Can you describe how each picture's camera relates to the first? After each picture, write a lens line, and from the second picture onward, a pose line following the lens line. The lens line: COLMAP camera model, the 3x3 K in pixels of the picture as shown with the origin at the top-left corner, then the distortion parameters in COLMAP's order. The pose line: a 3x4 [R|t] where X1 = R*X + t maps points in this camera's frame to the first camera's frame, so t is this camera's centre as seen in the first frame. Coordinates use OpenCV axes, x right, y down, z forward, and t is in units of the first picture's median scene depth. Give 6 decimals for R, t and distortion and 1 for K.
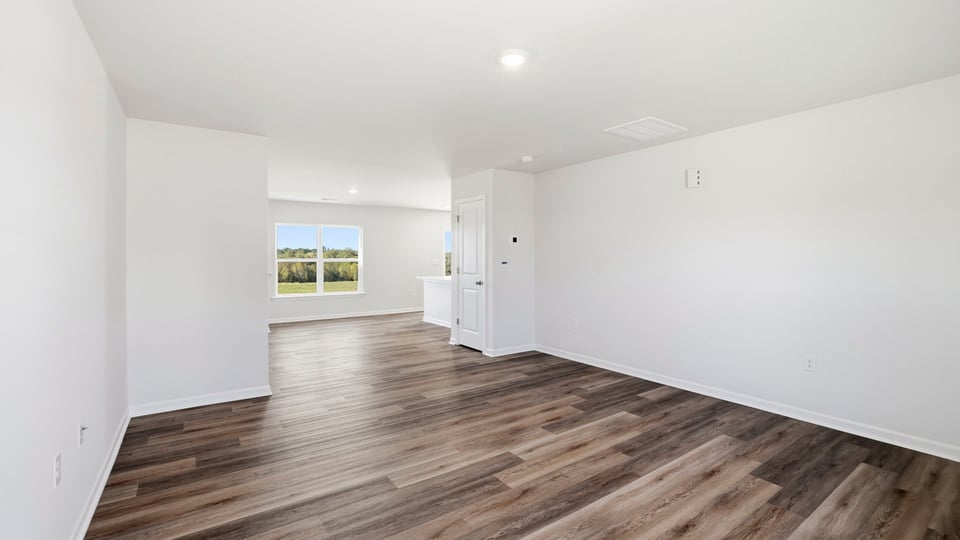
lens RADIAL K [[418.2, 0, 473.2], [0, 418.2, 261.5], [0, 0, 1]] dist [-0.058293, 0.018069]
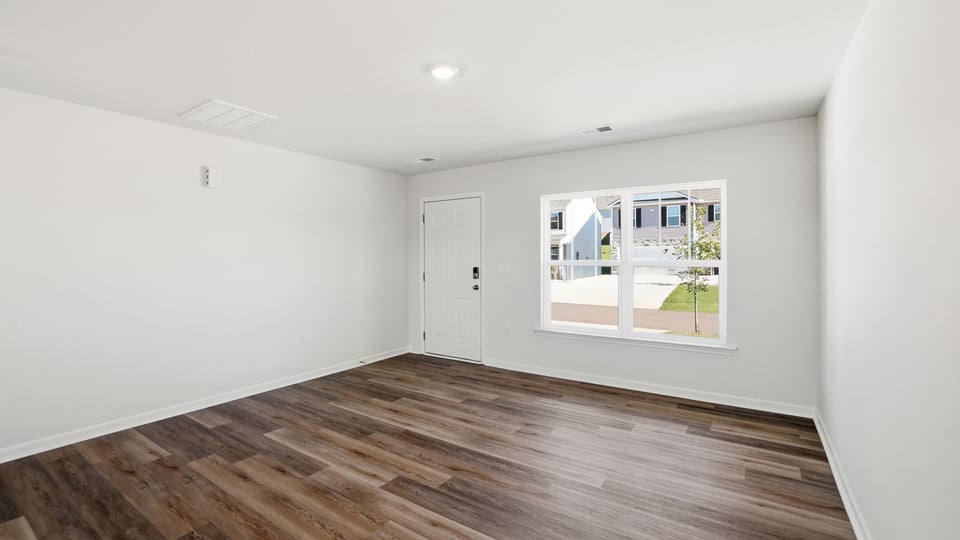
lens RADIAL K [[418.5, 0, 470.5], [0, 418.5, 256.6], [0, 0, 1]] dist [-0.051602, 0.018158]
pose [[-0.360883, 0.002183, 0.932609, -0.776925], [0.015607, 0.999871, 0.003699, -0.023110], [-0.932481, 0.015890, -0.360870, 1.112517]]
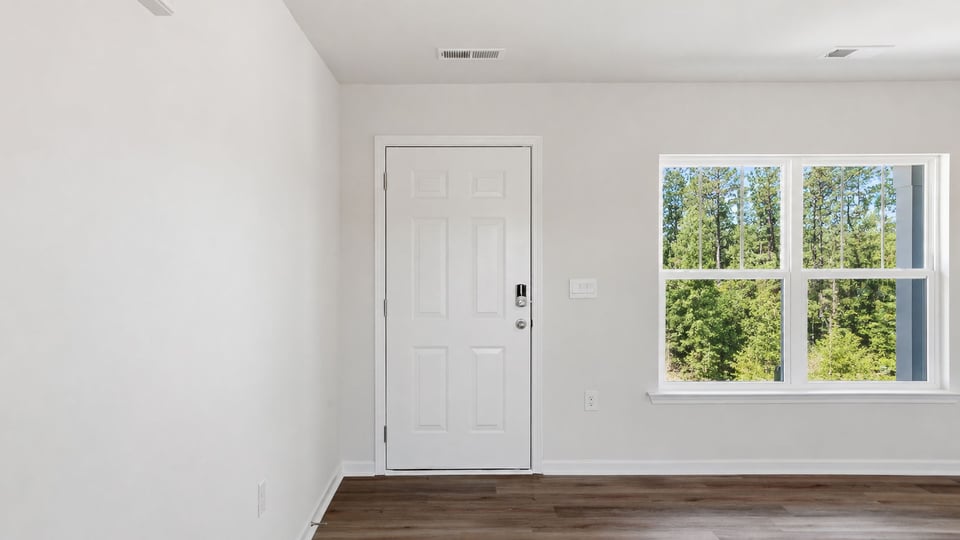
lens RADIAL K [[675.0, 0, 459.8], [0, 675.0, 259.5], [0, 0, 1]] dist [0.009724, 0.006152]
pose [[-0.830449, 0.004767, 0.557074, 0.216657], [0.010940, 0.999910, 0.007752, -0.038062], [-0.556987, 0.012532, -0.830426, 1.761982]]
